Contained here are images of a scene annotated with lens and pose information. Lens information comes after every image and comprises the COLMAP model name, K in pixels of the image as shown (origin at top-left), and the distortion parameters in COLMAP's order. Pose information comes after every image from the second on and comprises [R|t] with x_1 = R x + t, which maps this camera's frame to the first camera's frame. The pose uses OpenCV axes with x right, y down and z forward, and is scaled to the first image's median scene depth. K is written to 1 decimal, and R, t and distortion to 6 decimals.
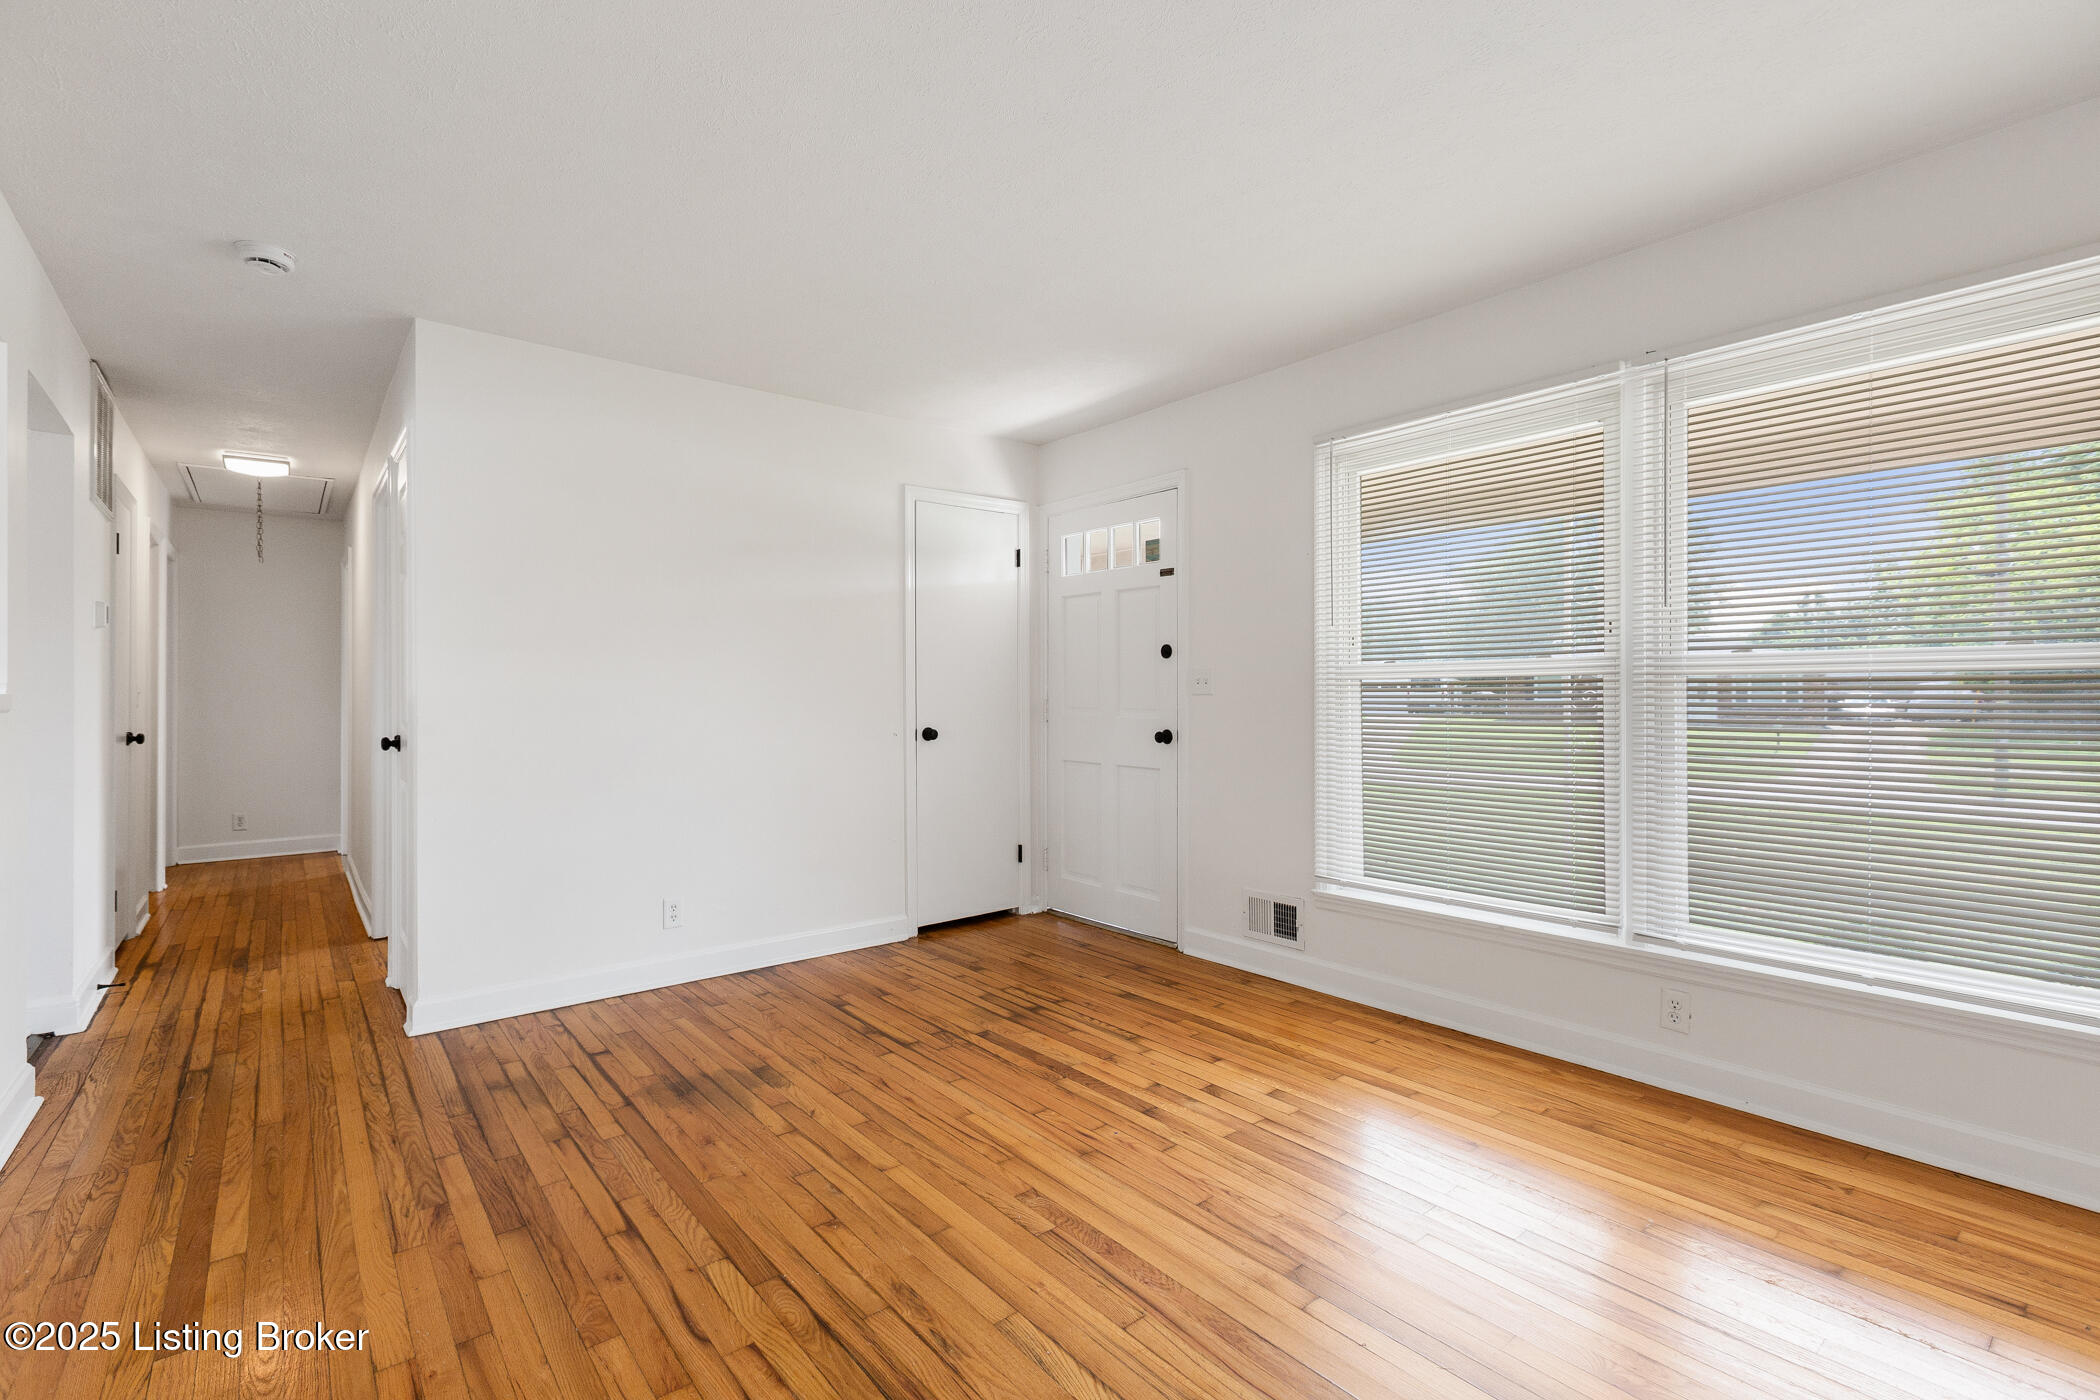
lens RADIAL K [[933.3, 0, 1051.4], [0, 933.3, 688.8], [0, 0, 1]] dist [-0.000722, -0.000208]
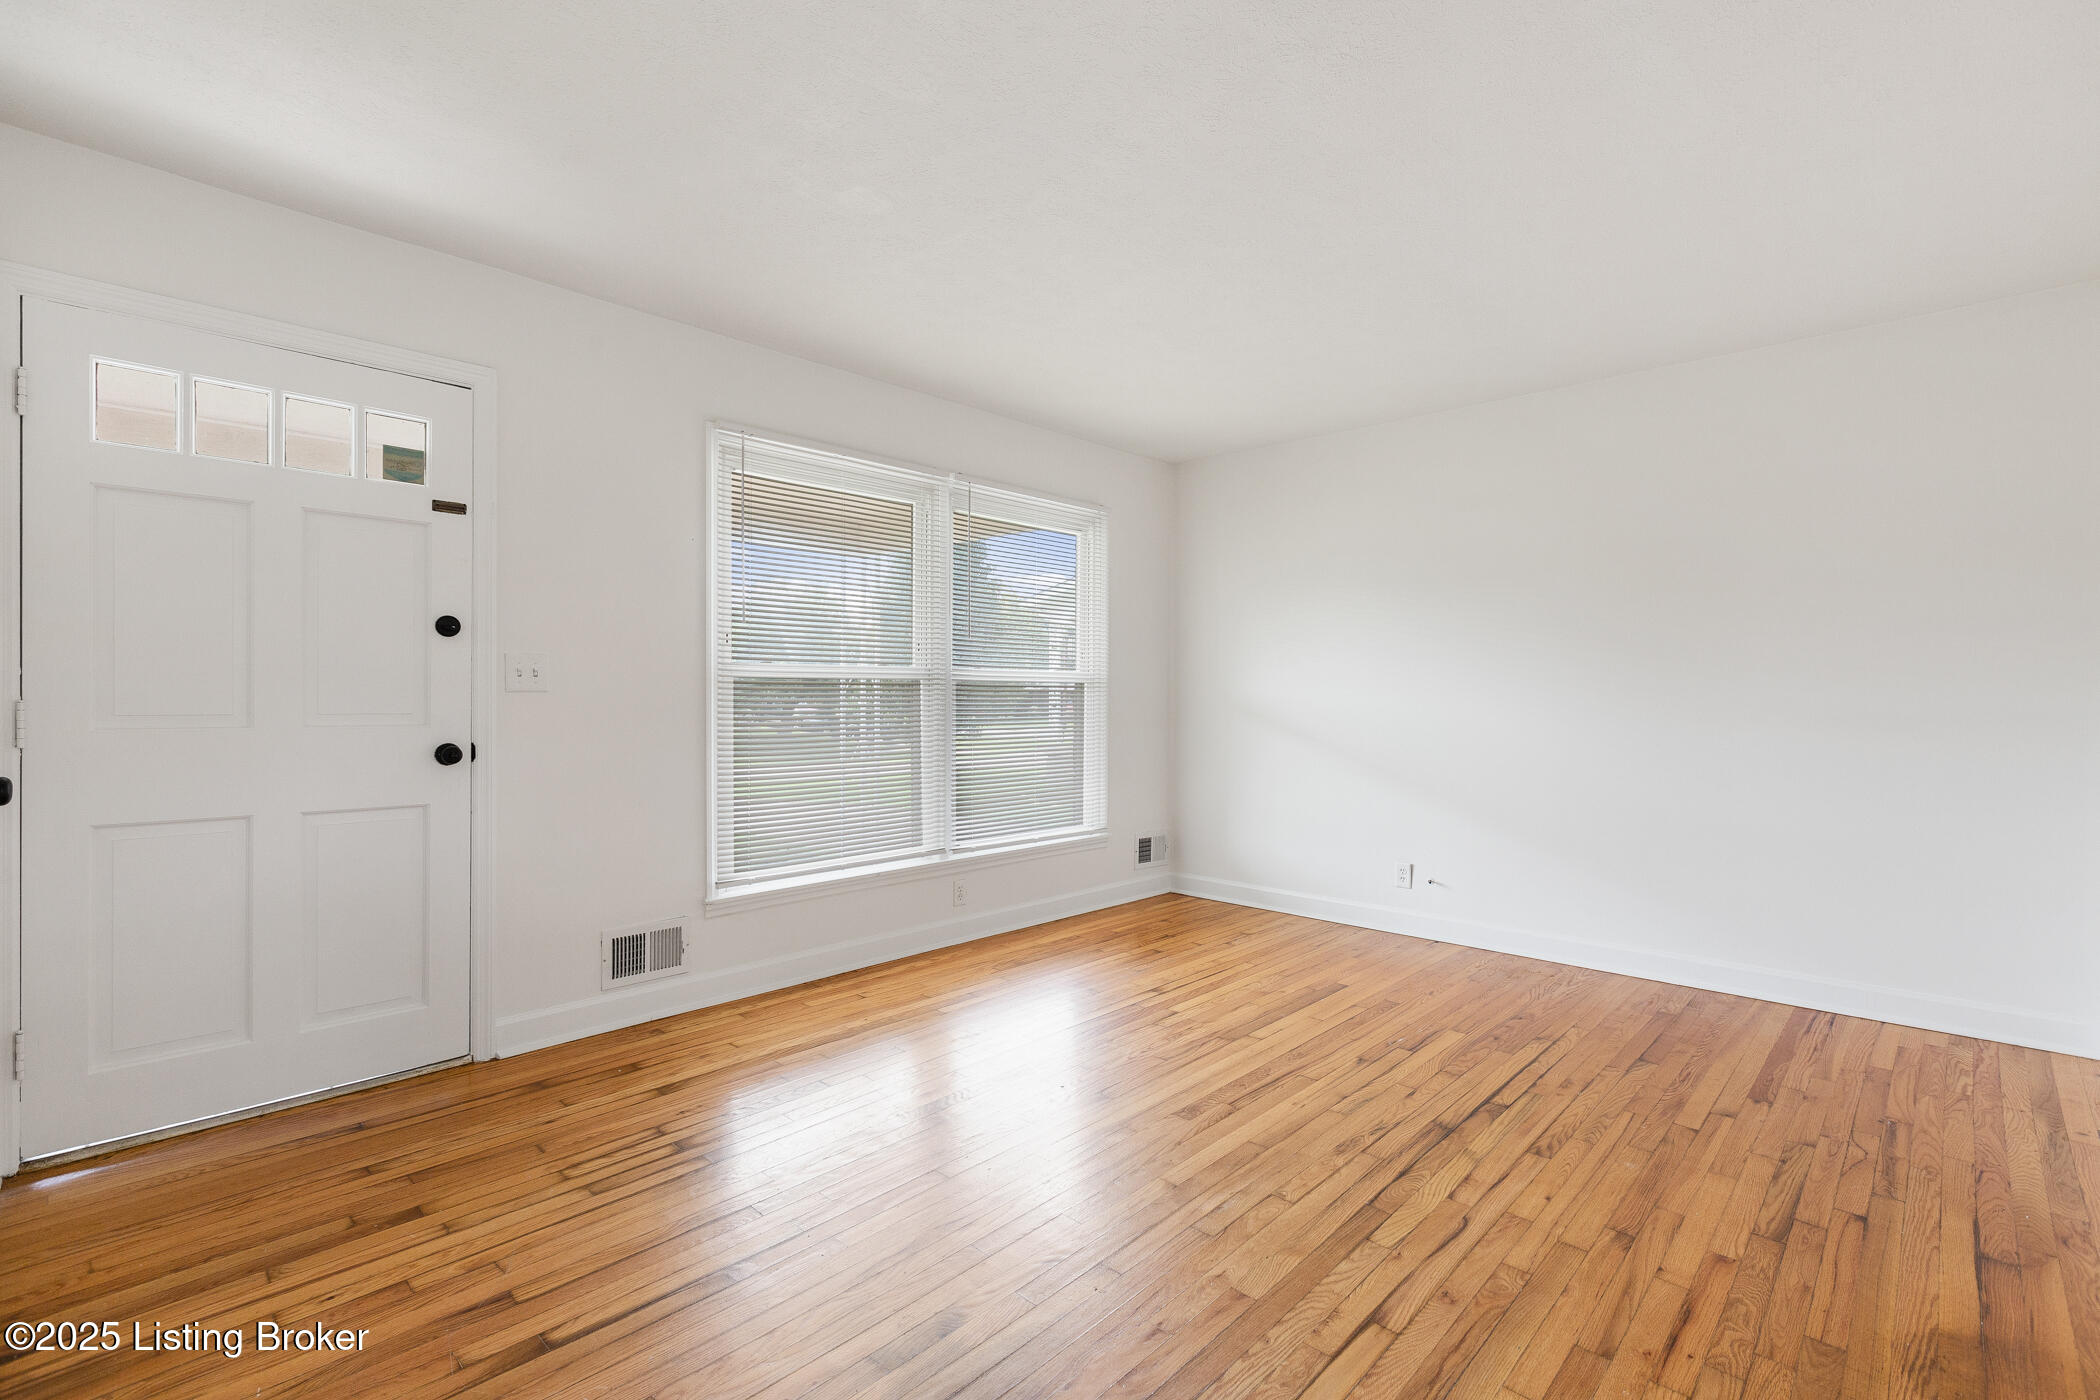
lens RADIAL K [[938.2, 0, 1050.0], [0, 938.2, 700.0], [0, 0, 1]] dist [-0.001262, -0.000419]
pose [[-0.112363, -0.003931, 0.993659, -1.036678], [-0.008529, 0.999959, 0.002992, 0.011857], [-0.993631, -0.008138, -0.112392, 1.141714]]
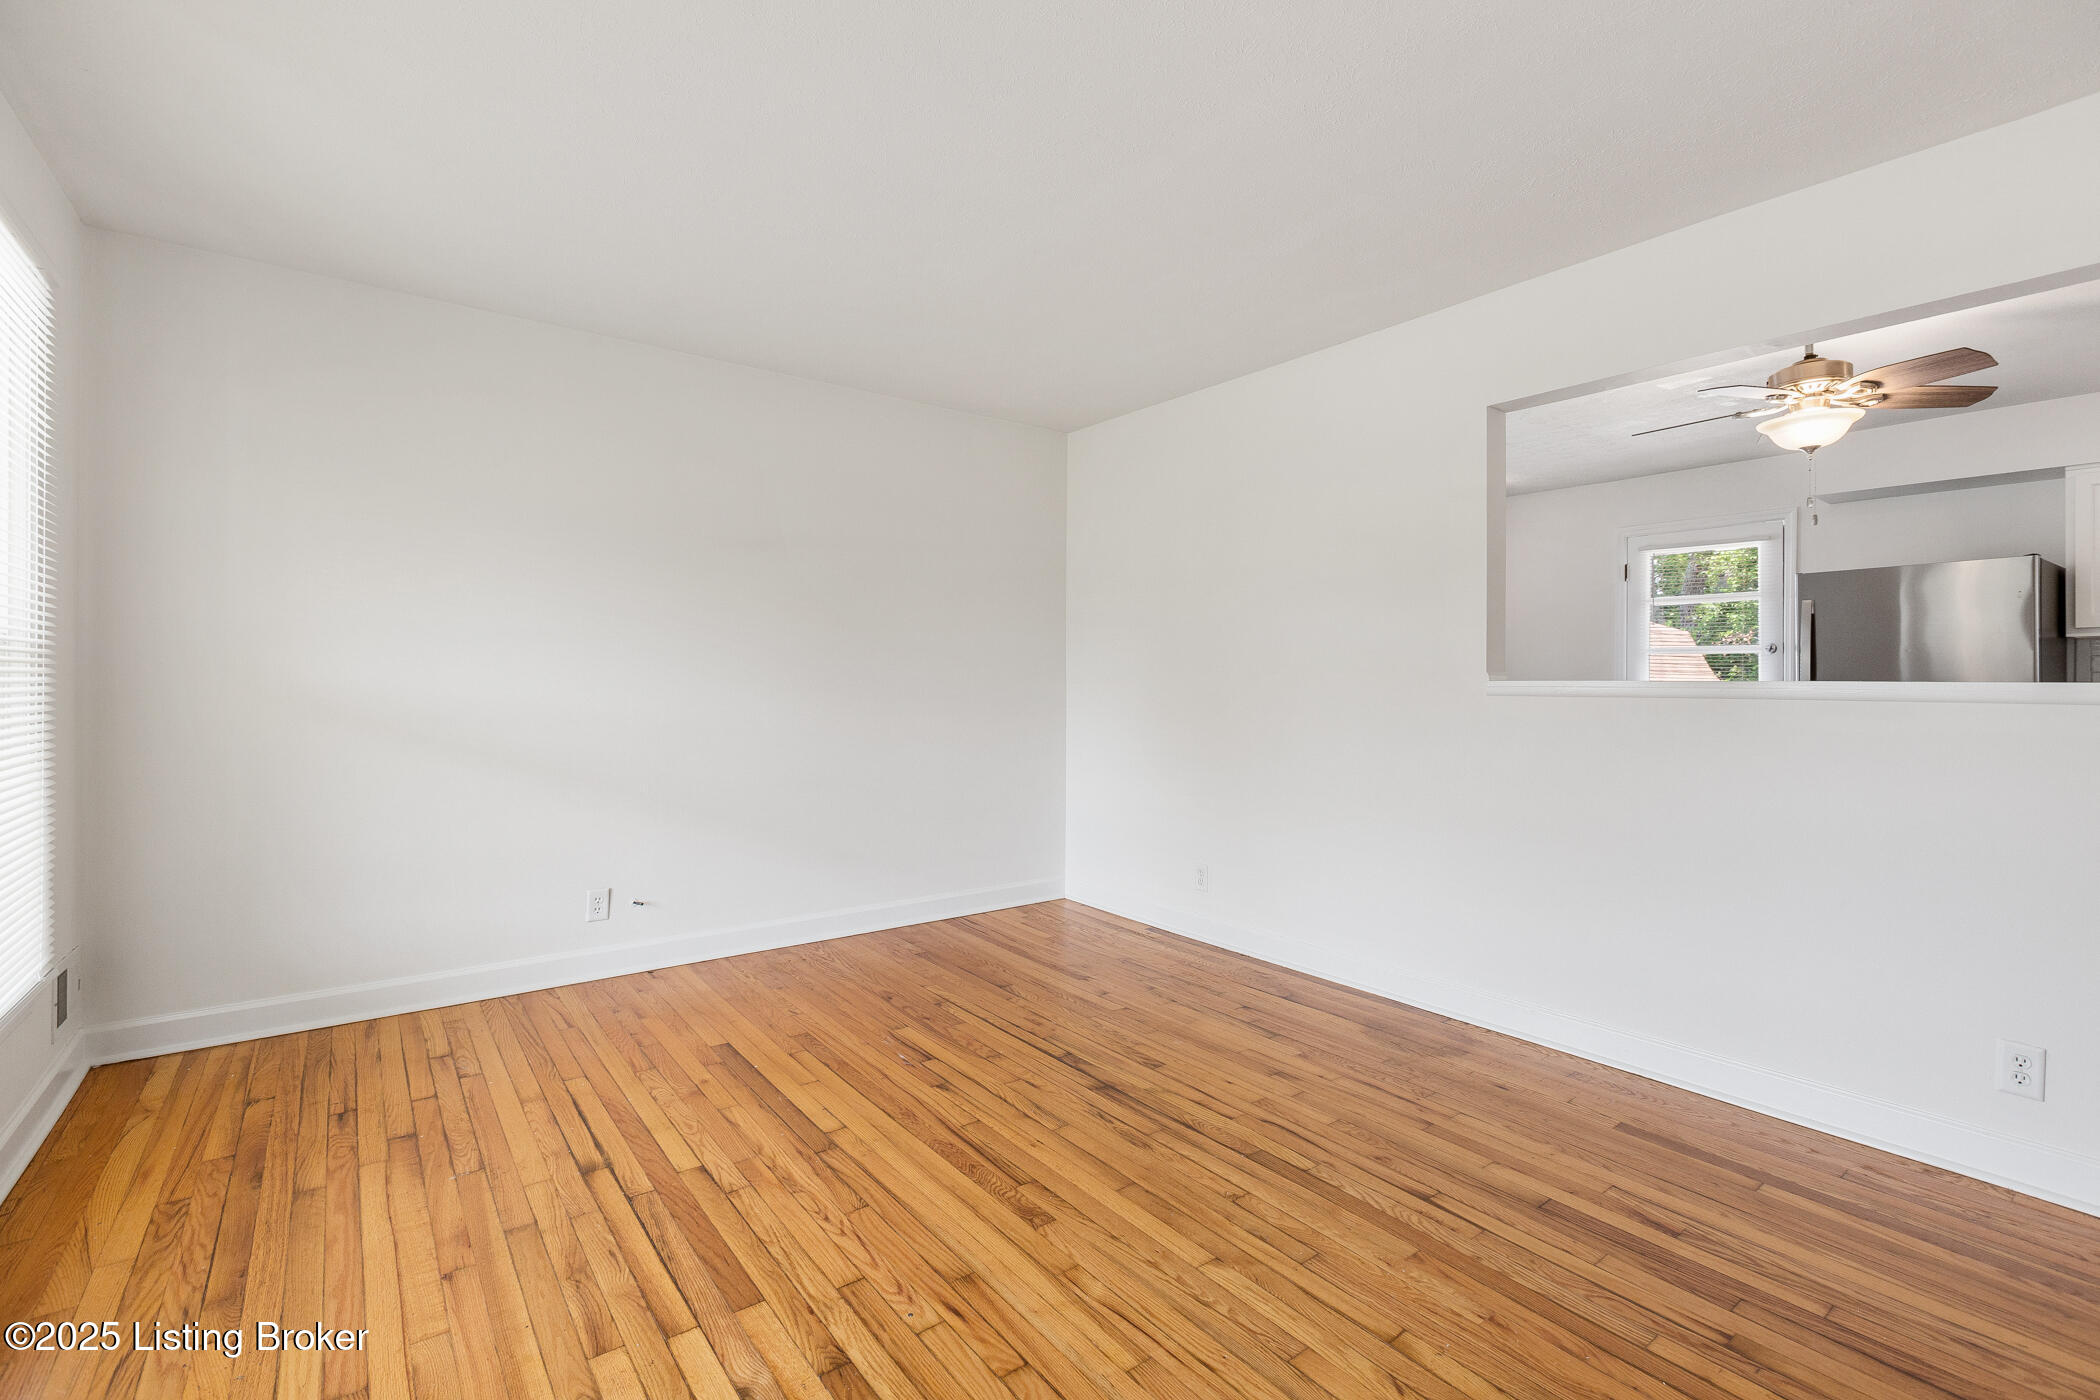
lens RADIAL K [[933.3, 0, 1051.4], [0, 933.3, 688.8], [0, 0, 1]] dist [-0.000722, -0.000208]
pose [[-0.999377, -0.004020, 0.035073, -0.056950], [-0.004093, 0.999990, -0.002002, 0.014668], [-0.035065, -0.002144, -0.999383, 1.680719]]
